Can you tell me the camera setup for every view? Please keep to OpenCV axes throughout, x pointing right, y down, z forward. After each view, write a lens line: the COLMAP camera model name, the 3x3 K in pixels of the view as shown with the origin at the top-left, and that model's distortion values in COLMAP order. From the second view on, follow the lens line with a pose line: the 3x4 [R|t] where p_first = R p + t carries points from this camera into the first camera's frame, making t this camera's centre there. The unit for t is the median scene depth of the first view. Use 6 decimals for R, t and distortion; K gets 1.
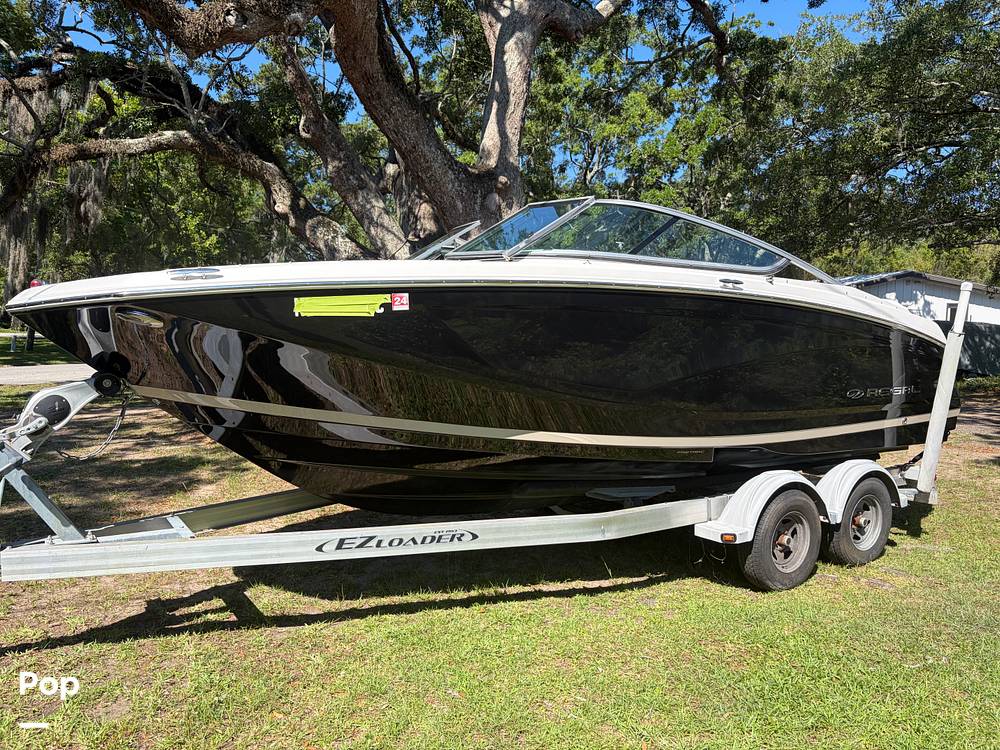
lens RADIAL K [[759.0, 0, 501.4], [0, 759.0, 378.7], [0, 0, 1]] dist [0.030413, -0.038072]
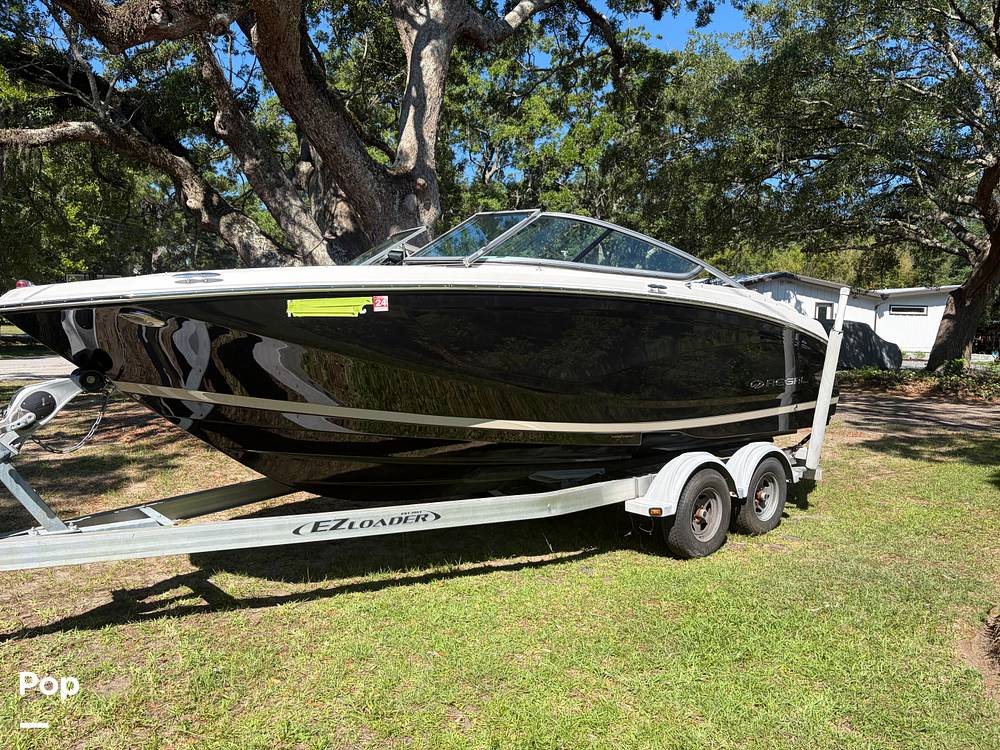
lens RADIAL K [[759.0, 0, 501.6], [0, 759.0, 372.3], [0, 0, 1]] dist [0.030413, -0.038072]
pose [[0.990394, -0.007121, 0.138088, -0.069493], [0.007576, 0.999967, -0.002771, 0.002049], [-0.138064, 0.003790, 0.990416, -0.075903]]
